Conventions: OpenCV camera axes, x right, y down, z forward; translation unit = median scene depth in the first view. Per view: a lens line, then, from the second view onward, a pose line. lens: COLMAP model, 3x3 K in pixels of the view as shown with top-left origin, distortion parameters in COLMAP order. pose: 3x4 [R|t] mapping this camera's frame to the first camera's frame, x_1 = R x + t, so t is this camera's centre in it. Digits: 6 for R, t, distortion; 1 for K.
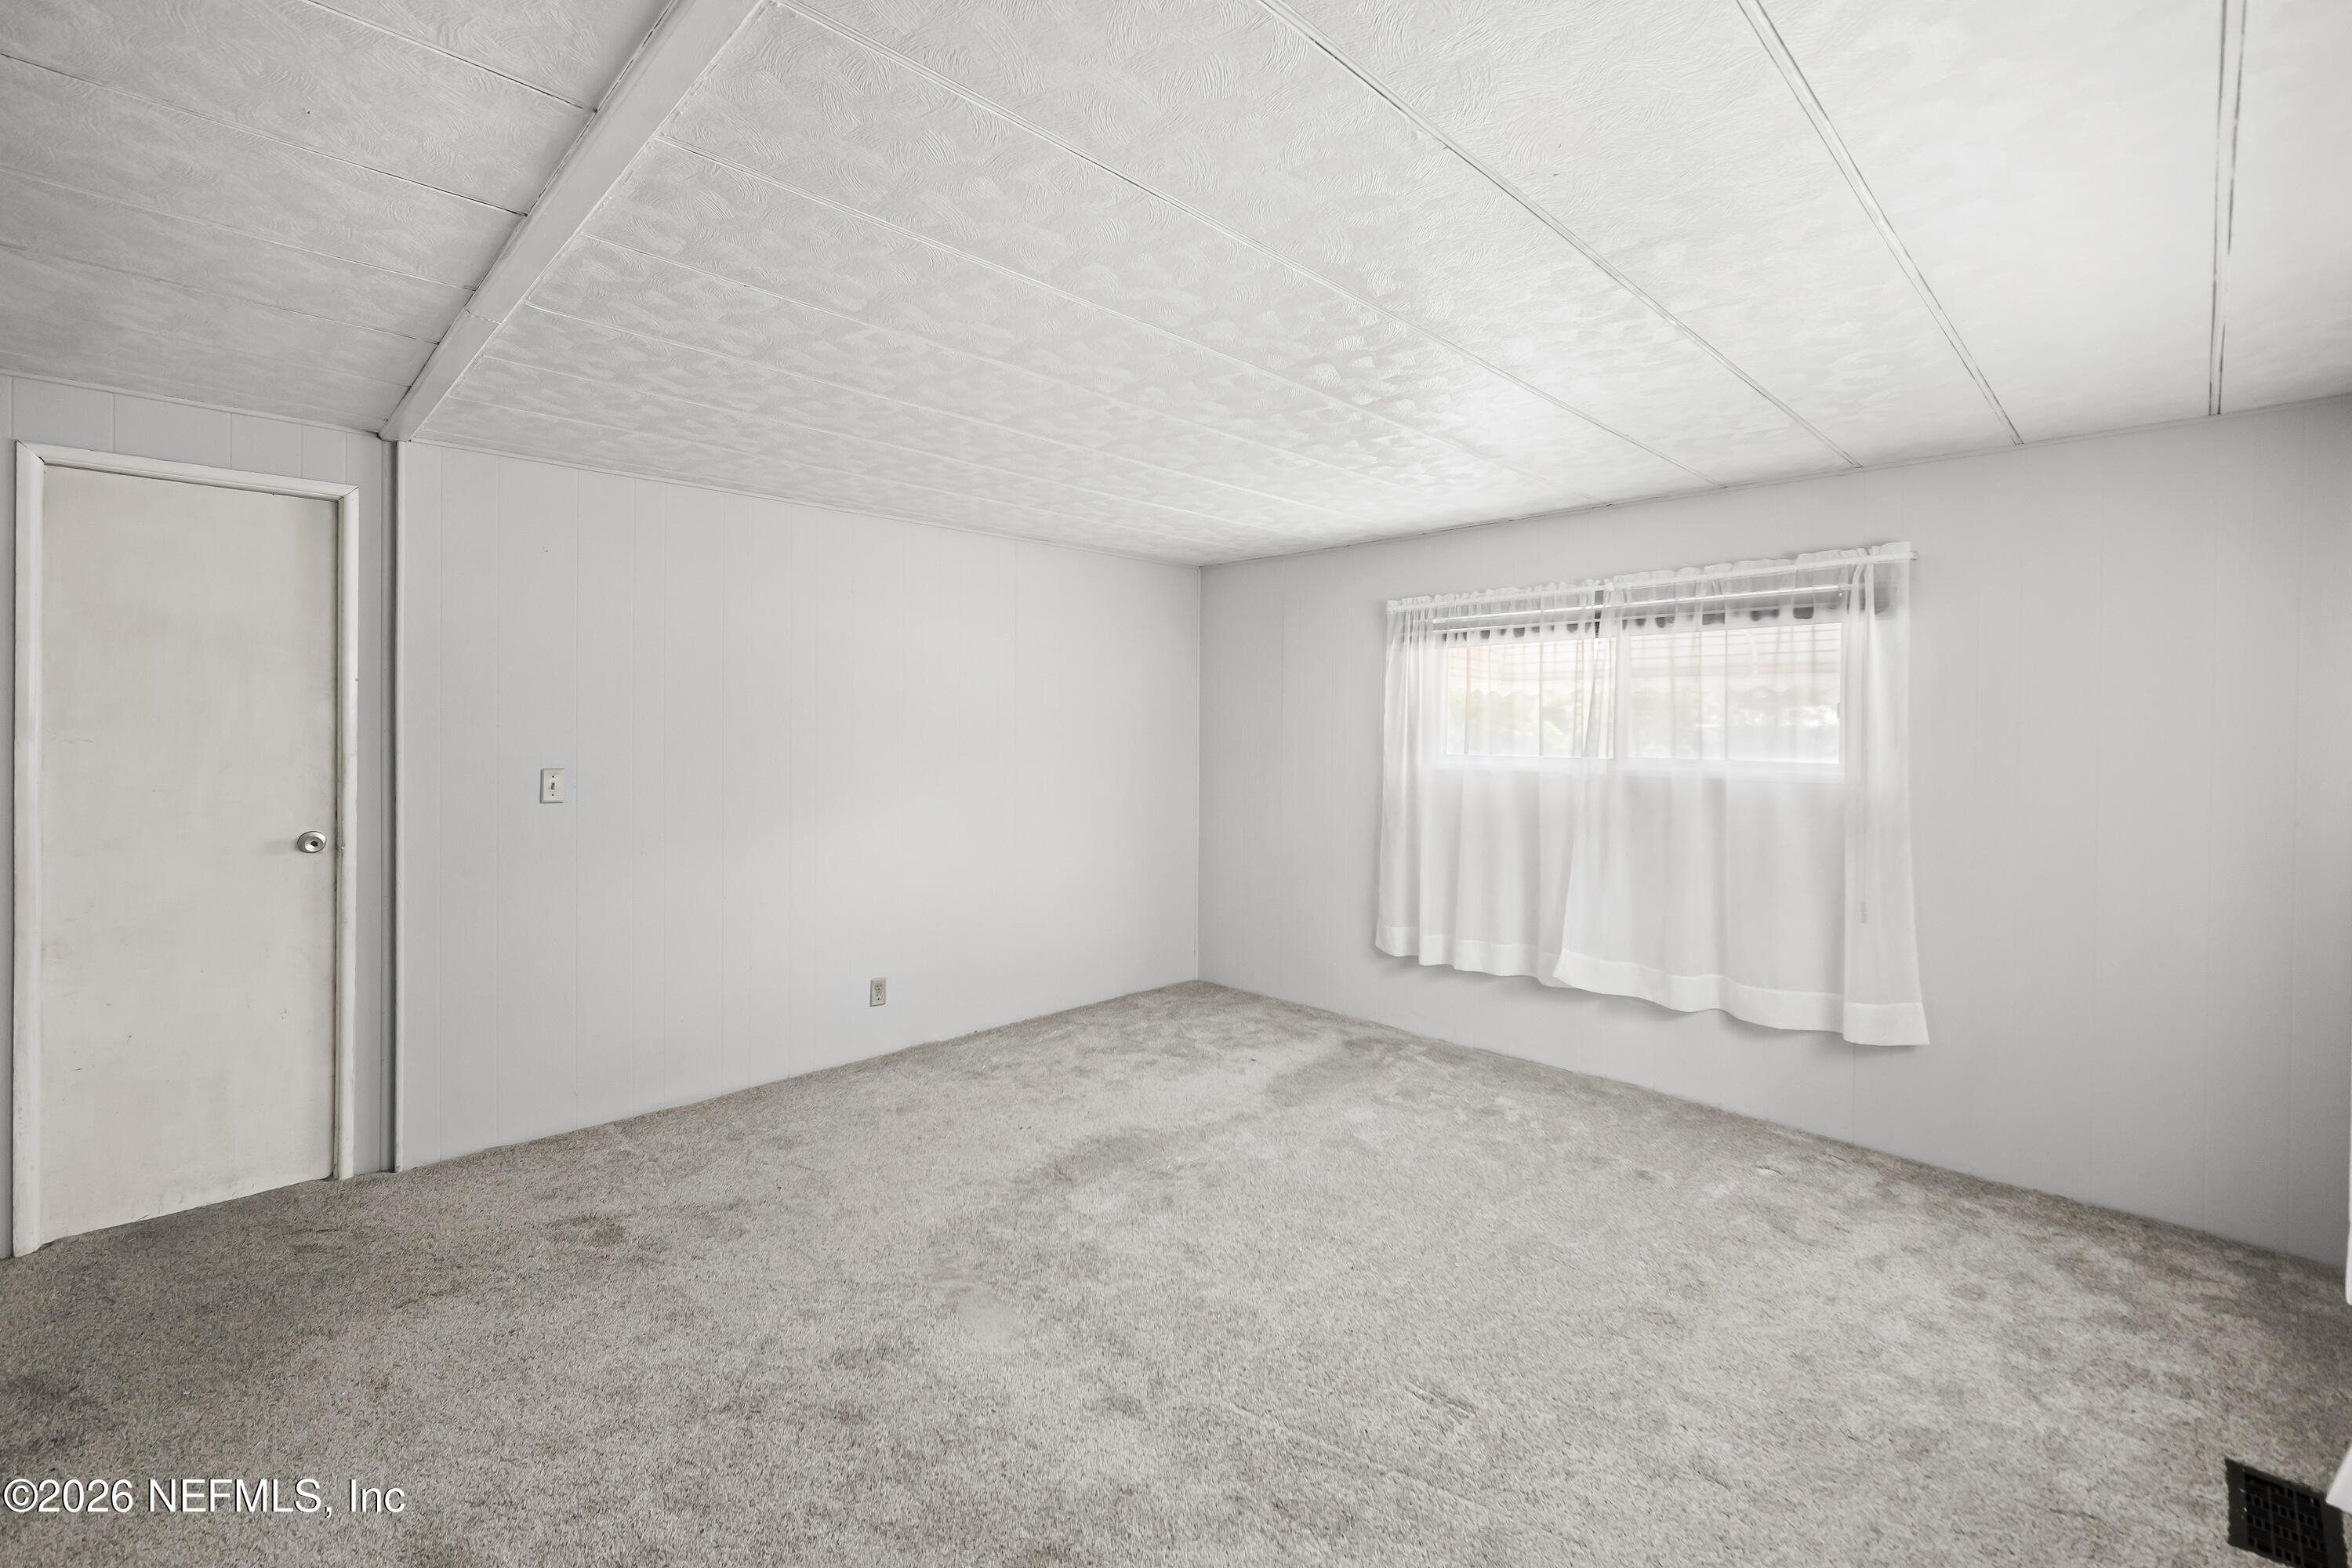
lens RADIAL K [[1006.0, 0, 1177.0], [0, 1006.0, 757.9], [0, 0, 1]] dist [0.000205, -0.000199]
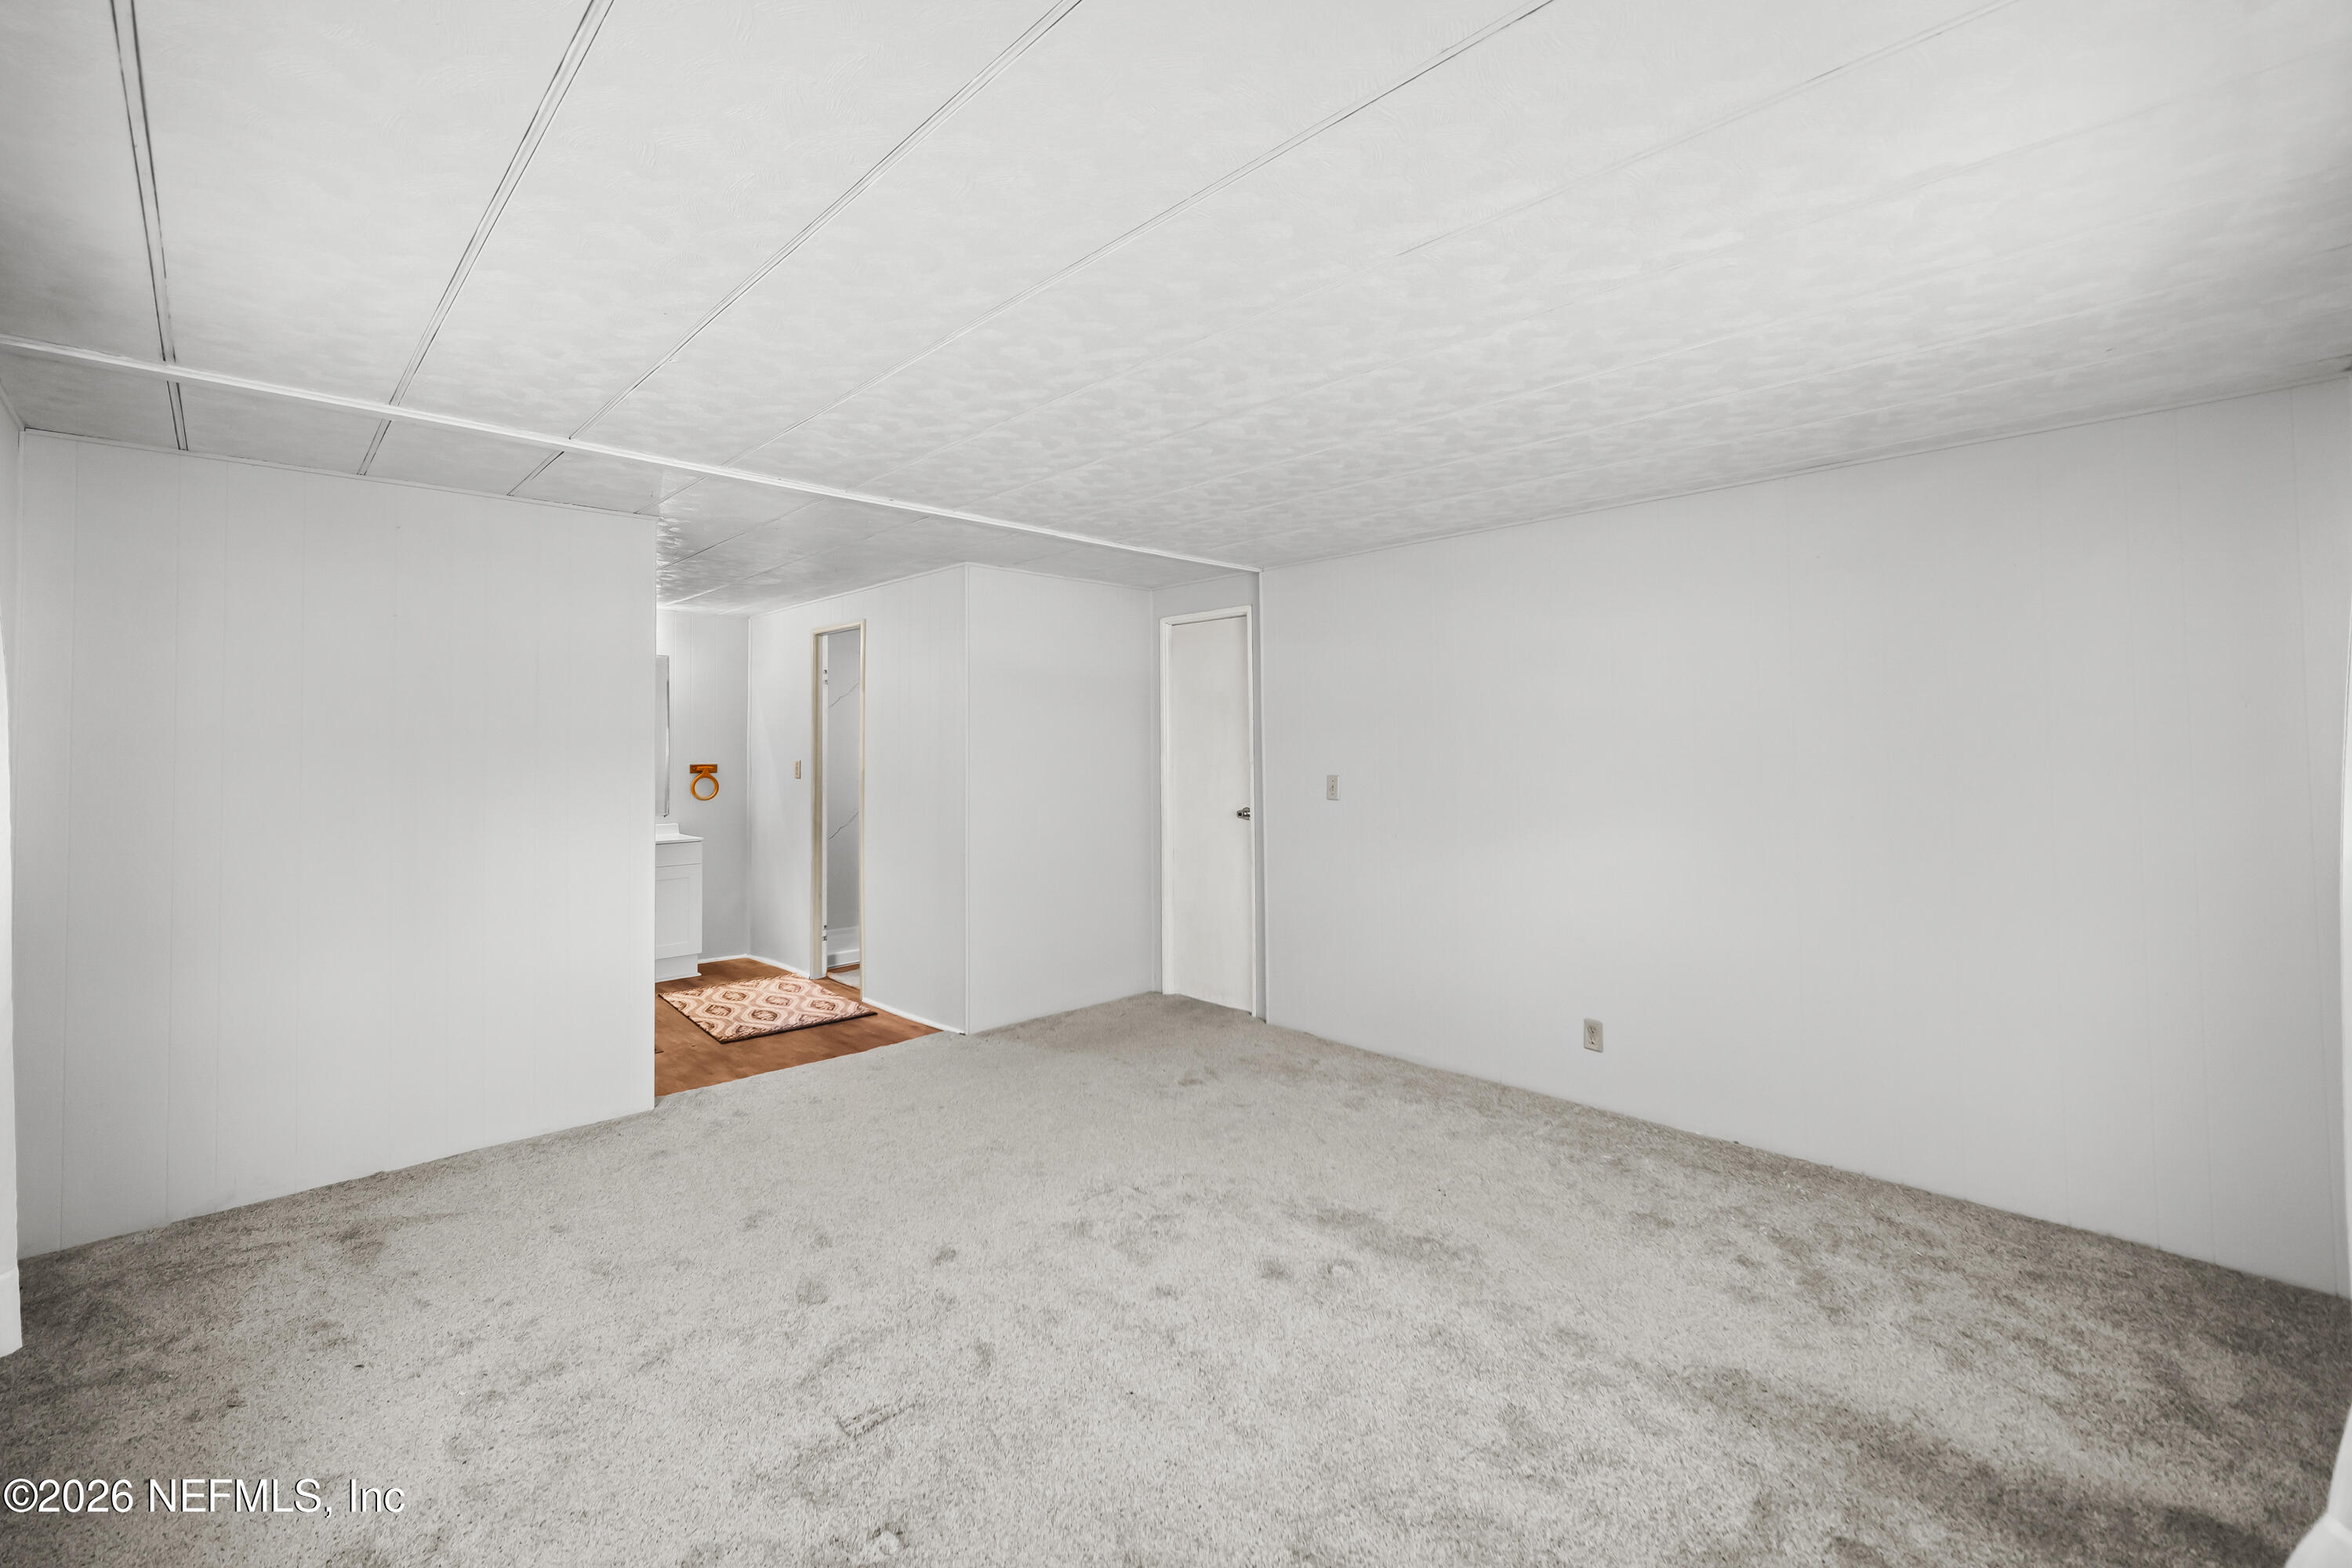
lens RADIAL K [[970.6, 0, 1102.5], [0, 970.6, 725.6], [0, 0, 1]] dist [-0.001173, -0.000003]
pose [[-0.039888, -0.029749, -0.998761, 0.794094], [-0.015873, 0.999449, -0.029136, -0.015168], [0.999078, 0.014691, -0.040338, 0.793773]]
